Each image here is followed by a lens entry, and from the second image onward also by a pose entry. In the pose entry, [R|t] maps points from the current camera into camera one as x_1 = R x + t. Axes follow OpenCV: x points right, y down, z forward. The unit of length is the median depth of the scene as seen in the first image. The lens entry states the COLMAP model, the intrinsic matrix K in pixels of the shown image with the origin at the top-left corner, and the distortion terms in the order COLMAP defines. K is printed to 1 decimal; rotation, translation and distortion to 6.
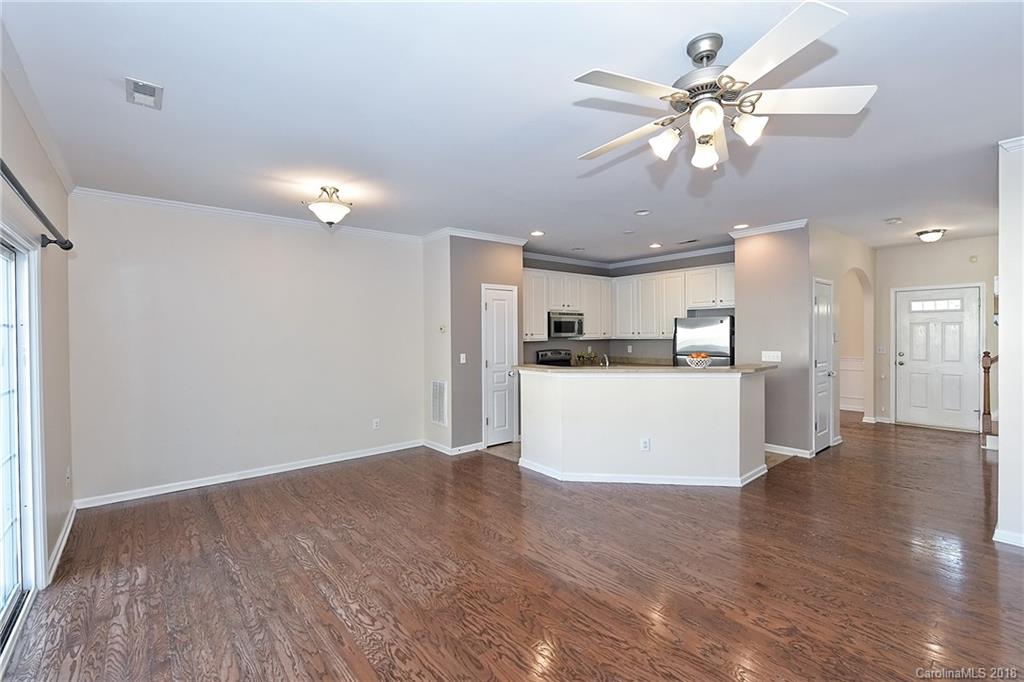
lens RADIAL K [[445.4, 0, 513.4], [0, 445.4, 338.5], [0, 0, 1]] dist [-0.002301, -0.001203]
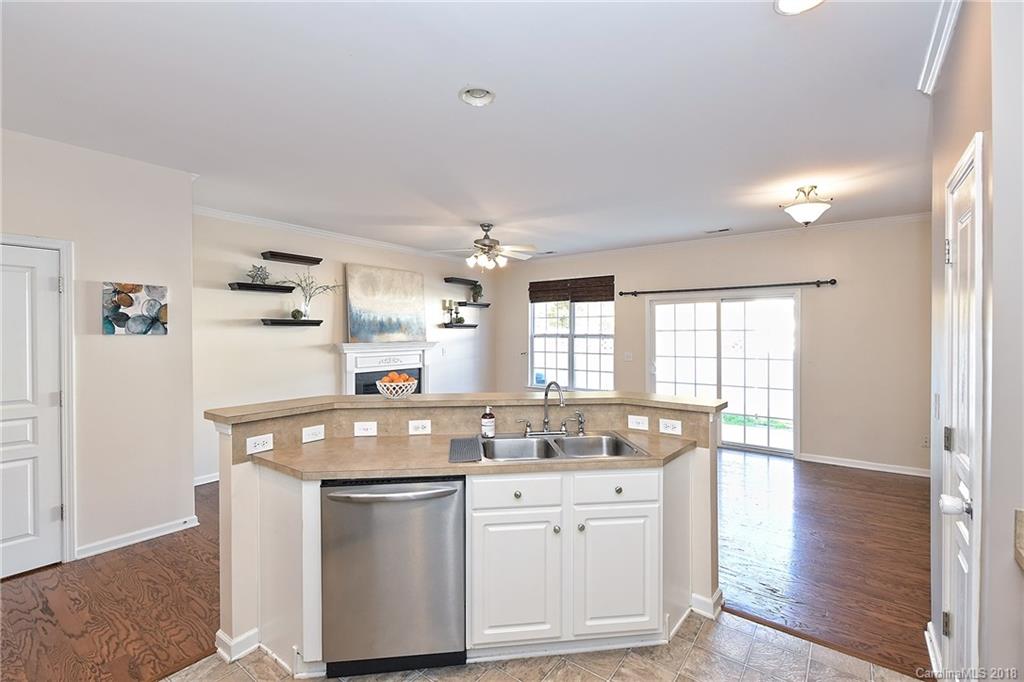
lens RADIAL K [[445.4, 0, 511.0], [0, 445.4, 339.0], [0, 0, 1]] dist [-0.002301, -0.001203]
pose [[-0.975310, 0.012347, -0.220497, 0.364375], [0.007175, 0.999680, 0.024246, -0.025650], [0.220725, 0.022065, -0.975086, 1.494463]]
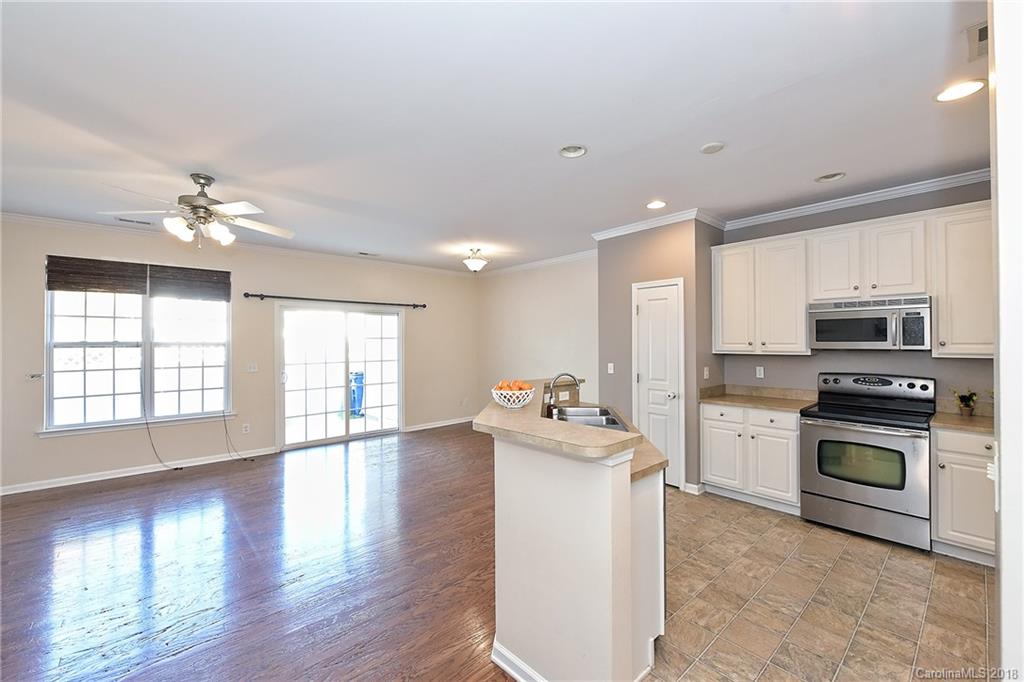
lens RADIAL K [[410.5, 0, 515.4], [0, 410.5, 336.3], [0, 0, 1]] dist [-0.000461, -0.001754]
pose [[0.035105, -0.001379, -0.999383, 0.857886], [-0.007287, 0.999972, -0.001636, -0.022468], [0.999357, 0.007340, 0.035094, 0.897593]]
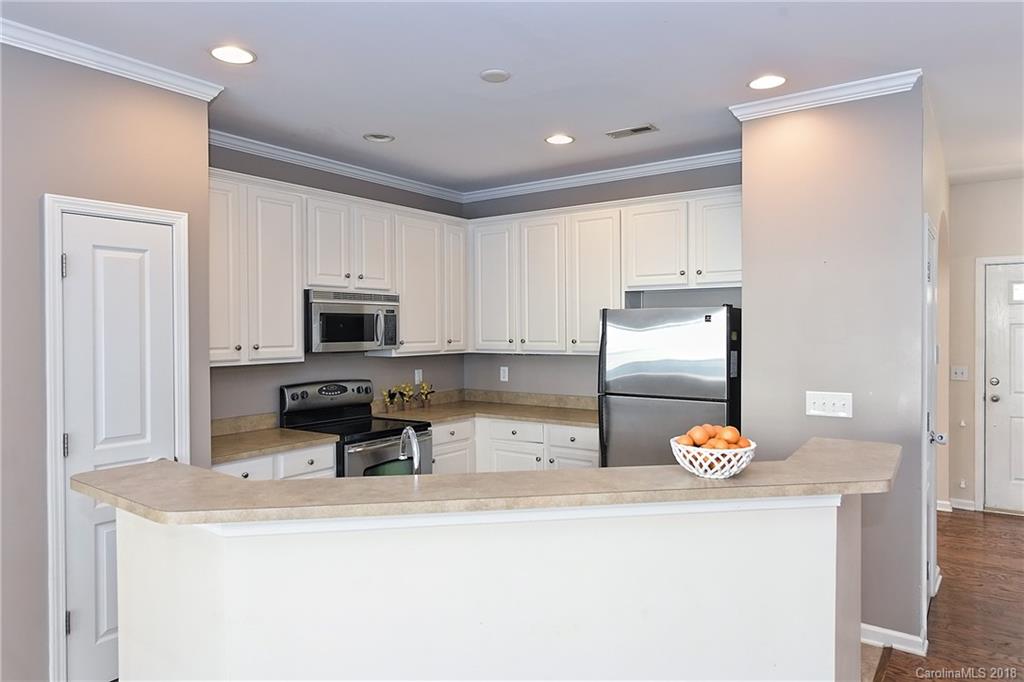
lens RADIAL K [[662.6, 0, 515.9], [0, 662.6, 337.3], [0, 0, 1]] dist [0.002500, -0.001233]
pose [[0.966182, 0.000932, 0.257860, 0.158245], [-0.001018, 0.999999, 0.000202, -0.025586], [-0.257859, -0.000457, 0.966182, 0.548387]]
